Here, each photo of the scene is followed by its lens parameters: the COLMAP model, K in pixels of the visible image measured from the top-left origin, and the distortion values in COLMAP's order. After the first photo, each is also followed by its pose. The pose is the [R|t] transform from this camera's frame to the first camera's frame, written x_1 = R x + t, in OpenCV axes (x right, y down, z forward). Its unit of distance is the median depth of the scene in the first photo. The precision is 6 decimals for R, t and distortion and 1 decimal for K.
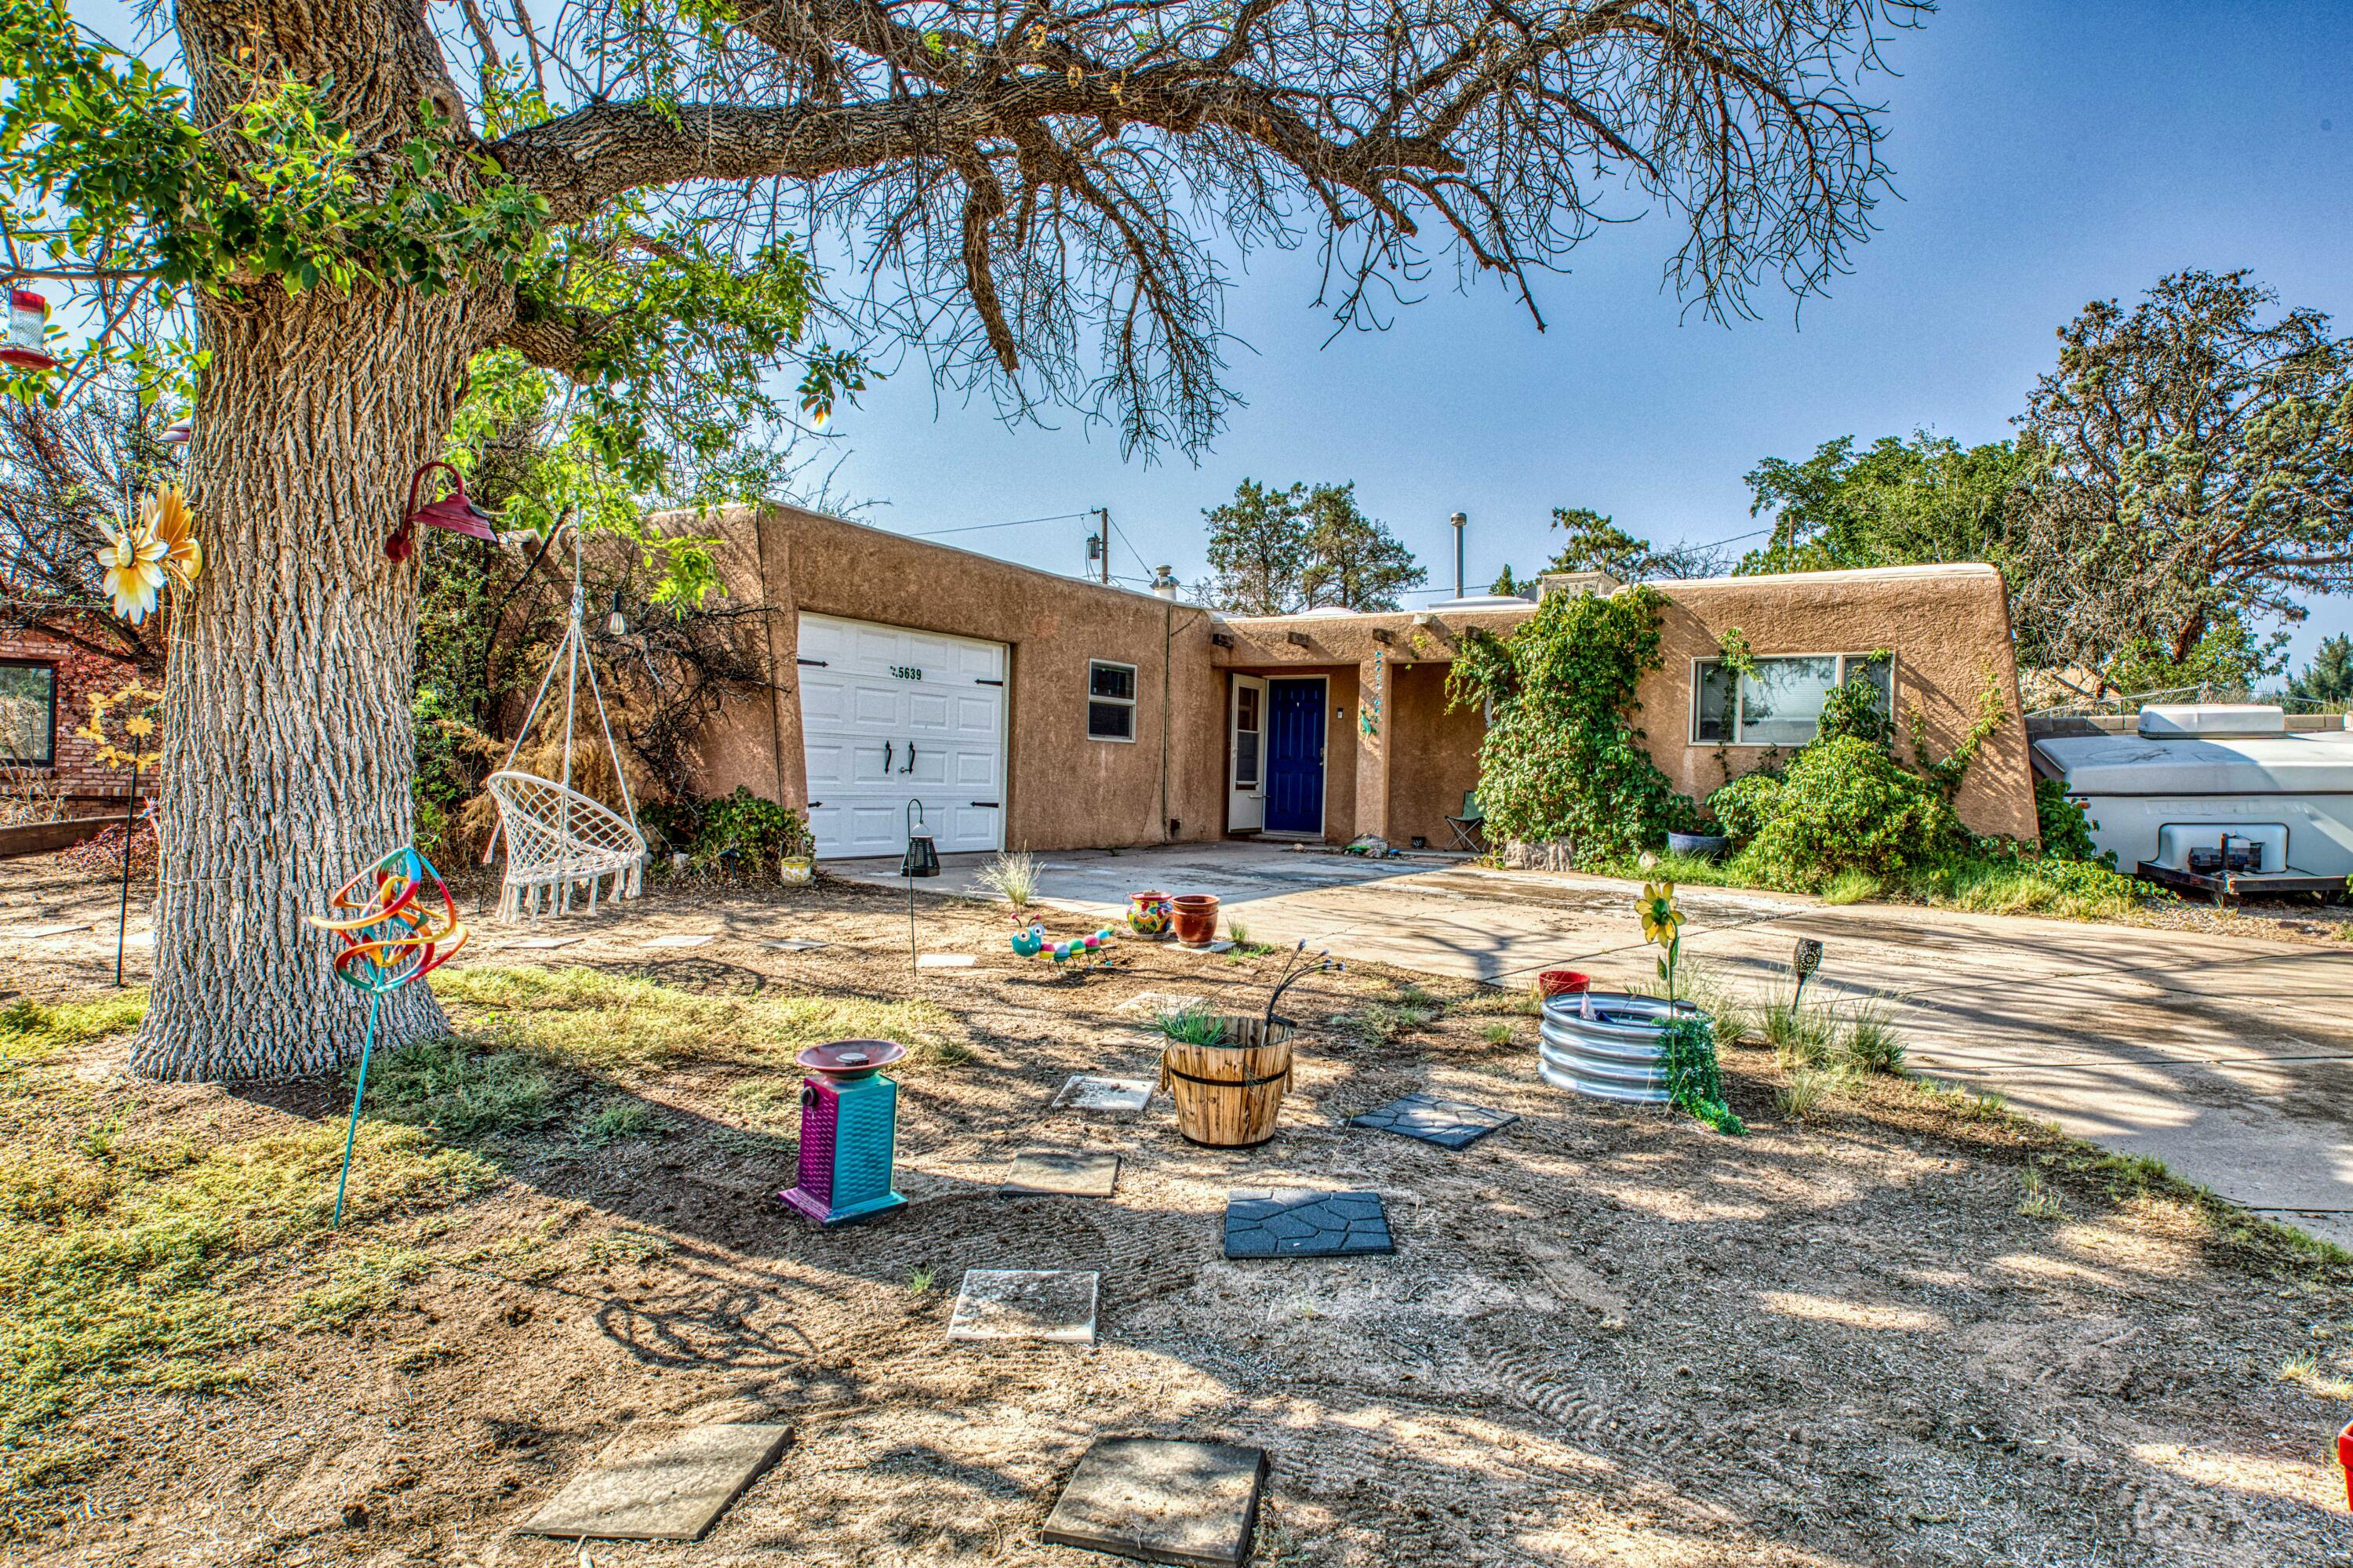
lens RADIAL K [[1147.3, 0, 1228.1], [0, 1147.3, 781.1], [0, 0, 1]] dist [0.014641, 0.000707]
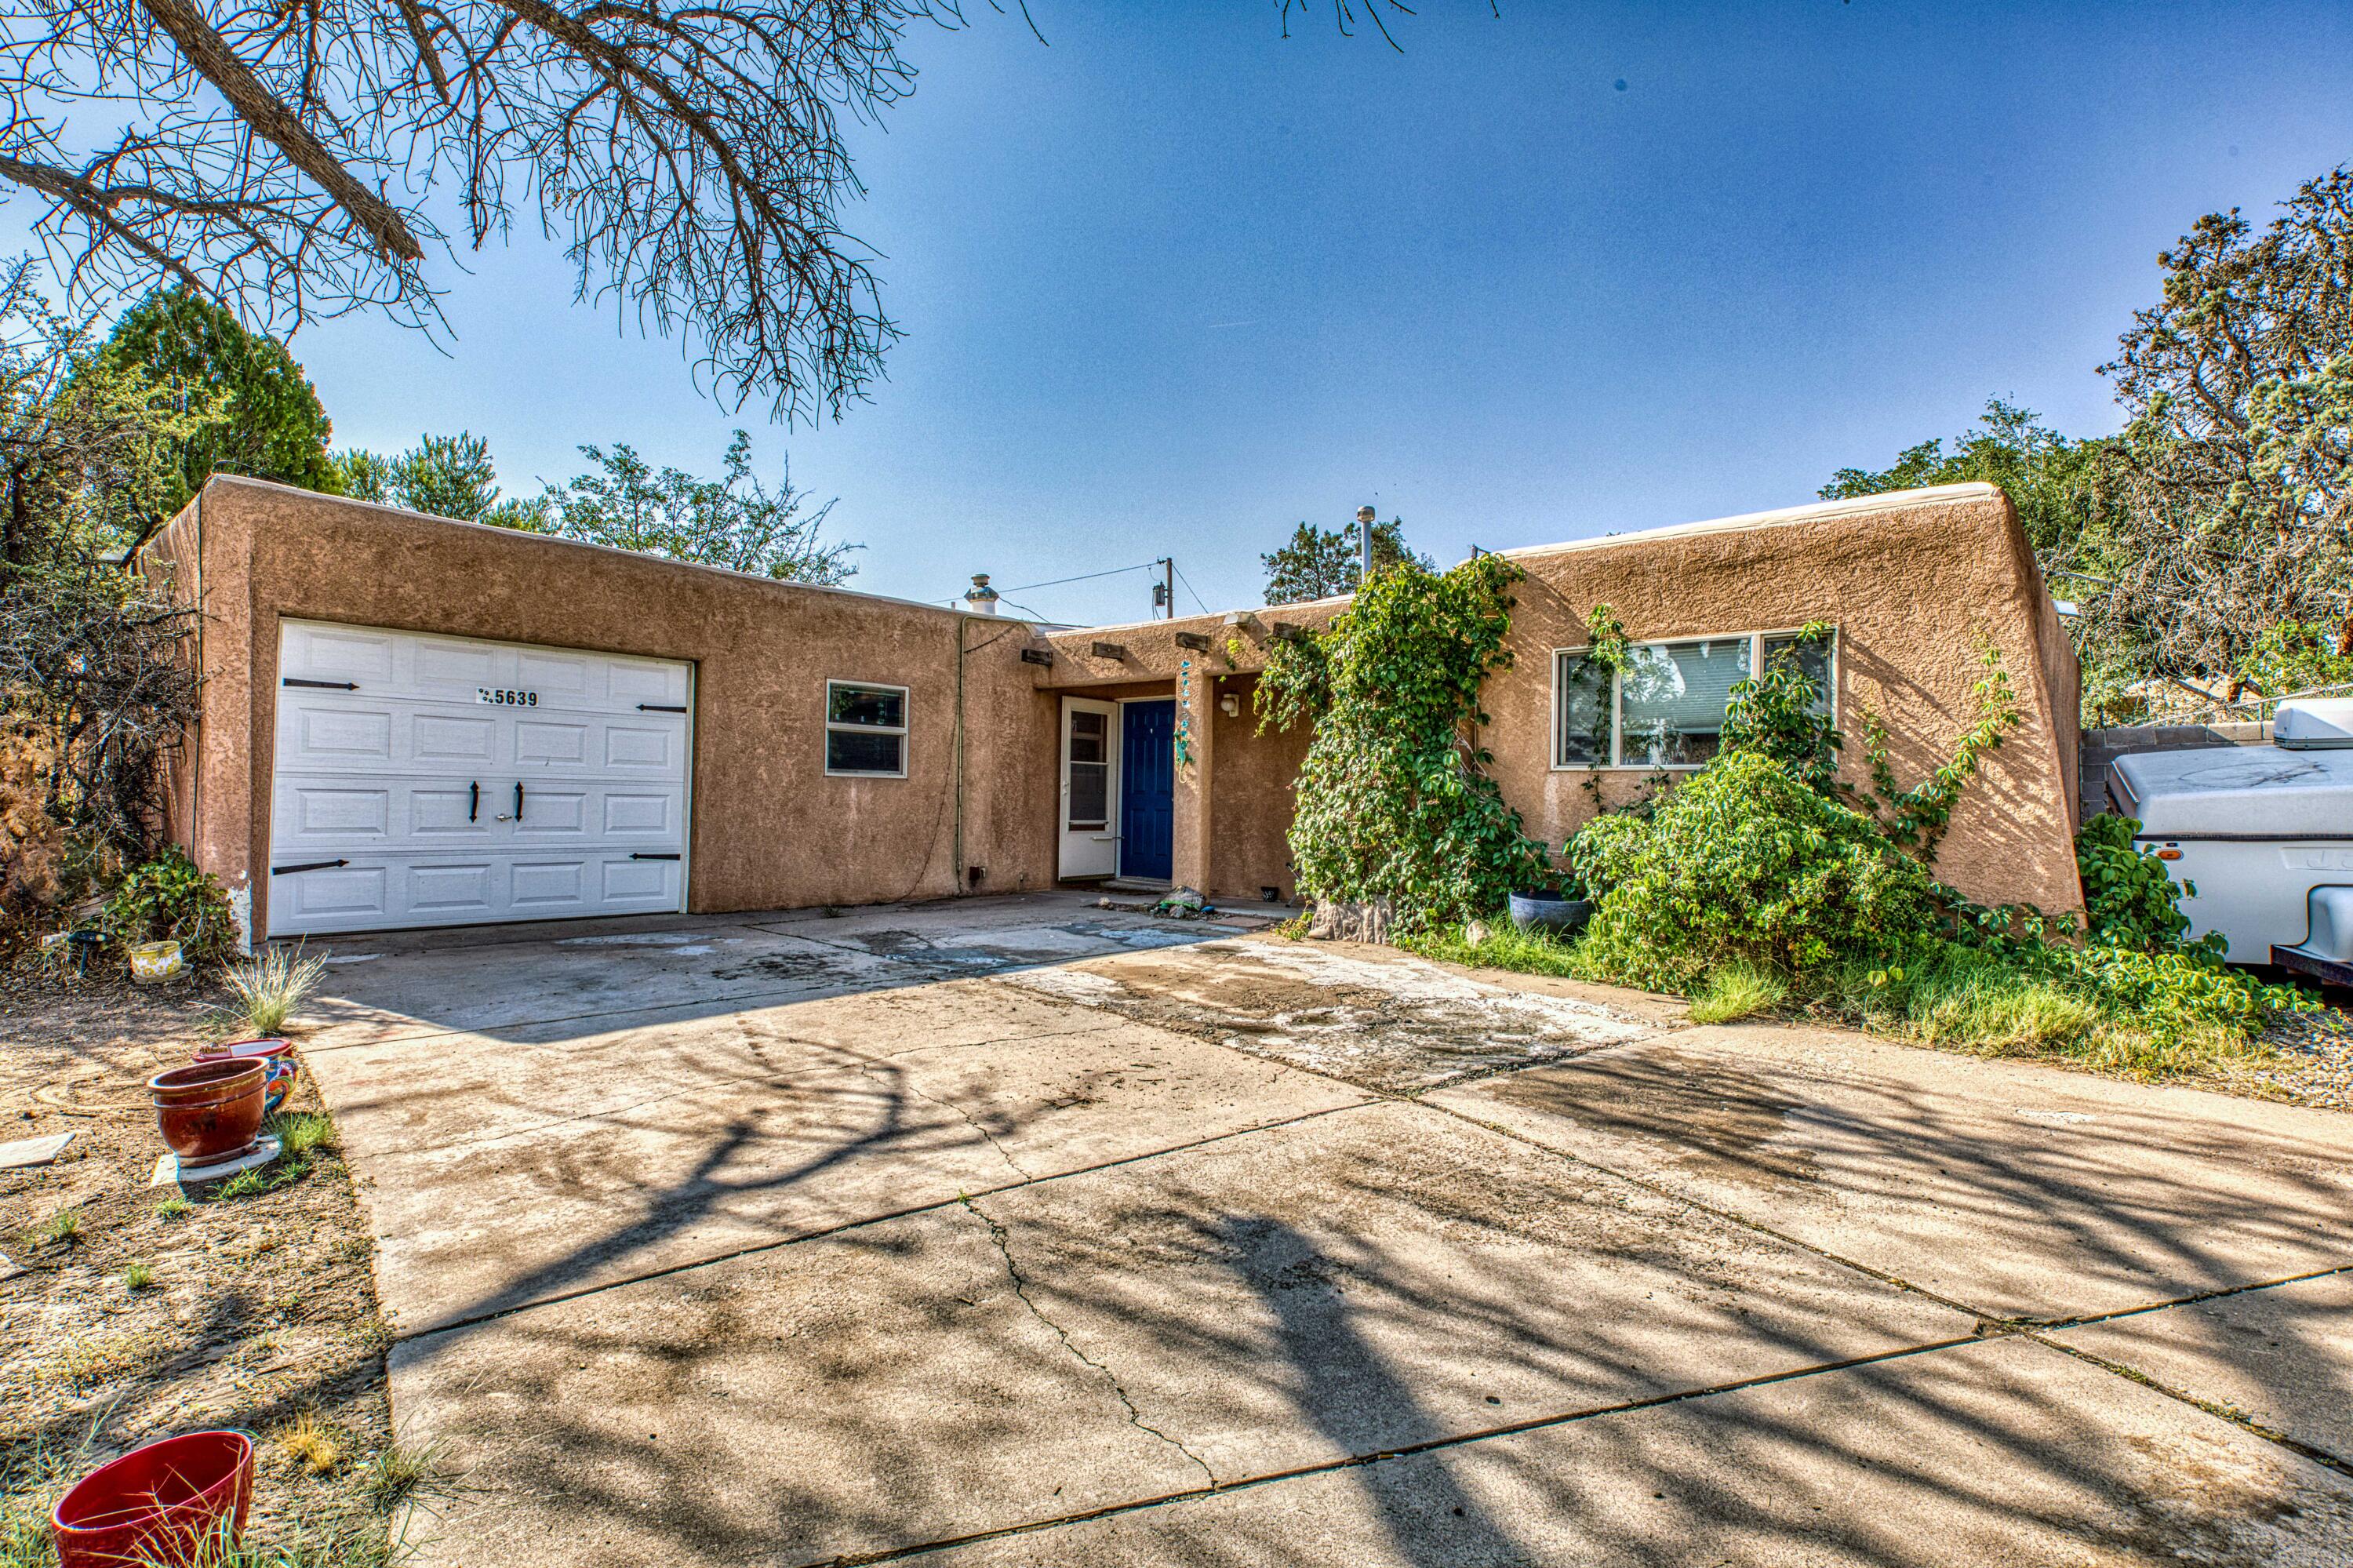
lens RADIAL K [[1023.0, 0, 1181.3], [0, 1023.0, 786.8], [0, 0, 1]] dist [0.009828, -0.001387]
pose [[0.986542, -0.014222, -0.162886, 0.260950], [0.010444, 0.999657, -0.024025, -0.007378], [0.163172, 0.022001, 0.986352, 0.309735]]
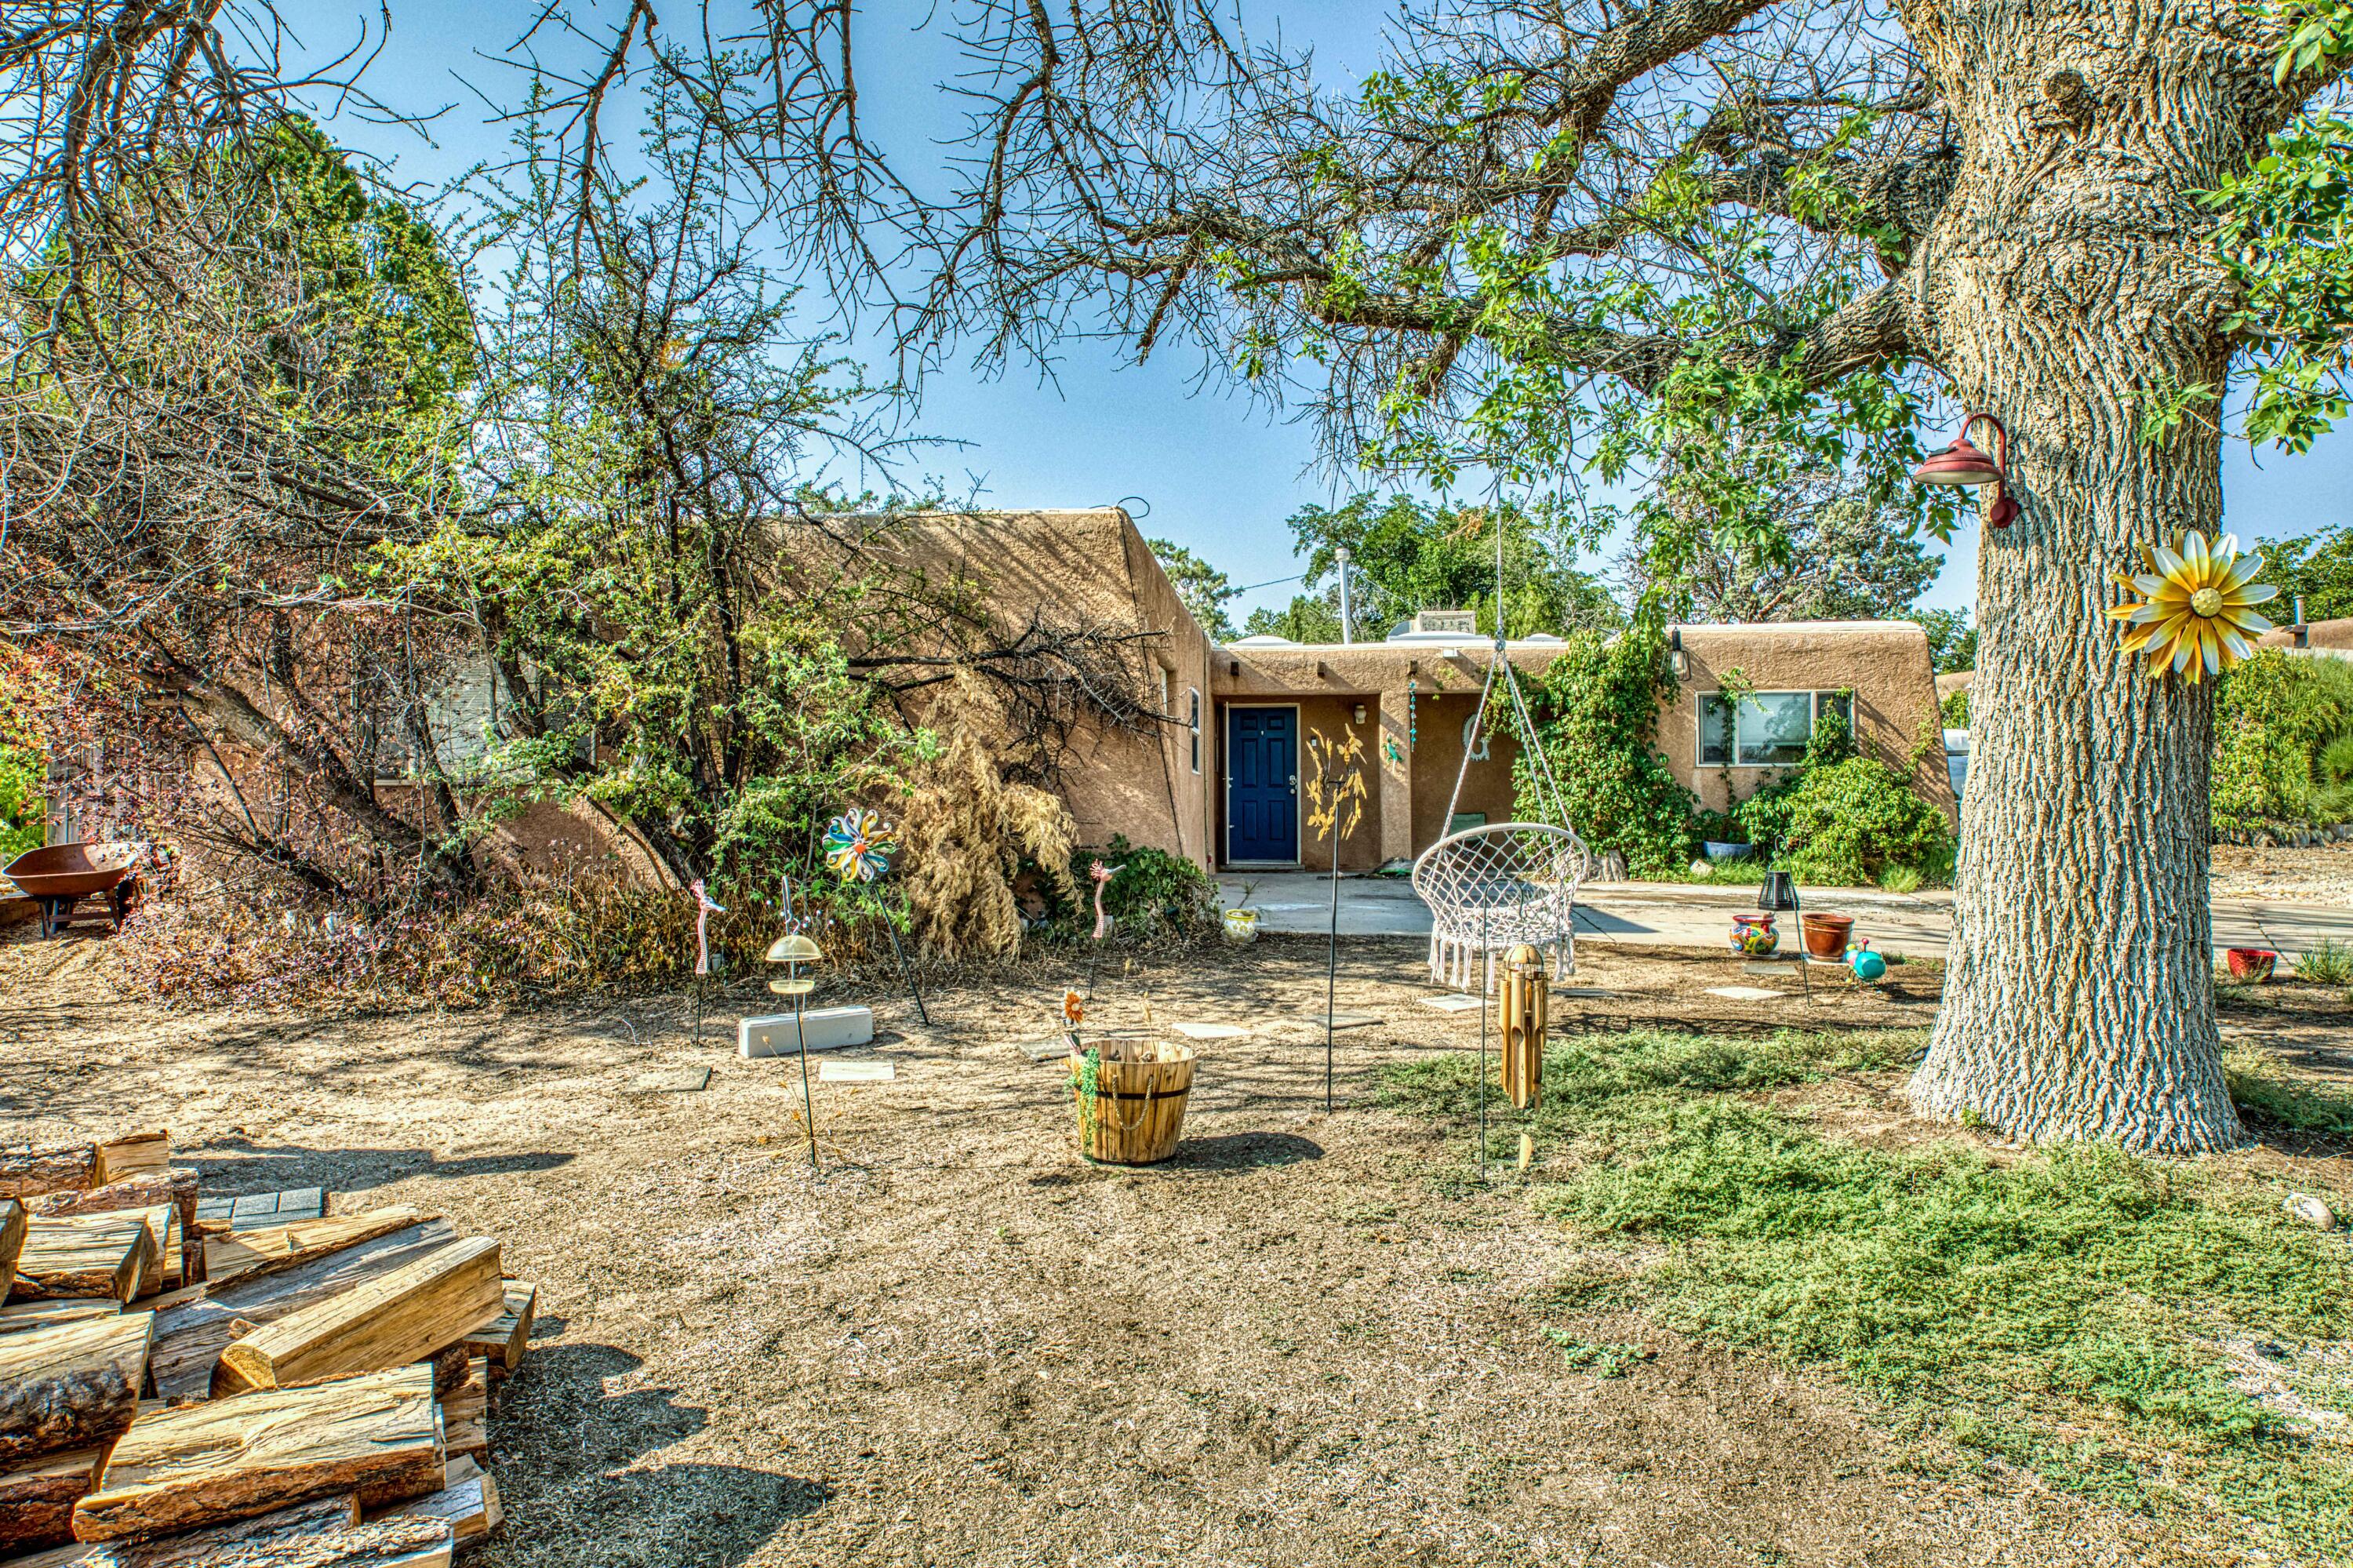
lens RADIAL K [[1170.2, 0, 1176.5], [0, 1170.2, 784.0], [0, 0, 1]] dist [0.012108, -0.000582]
pose [[0.908387, -0.025434, 0.417355, -0.545300], [0.031814, 0.999459, -0.008336, -0.019803], [-0.416918, 0.020850, 0.908705, 0.130594]]
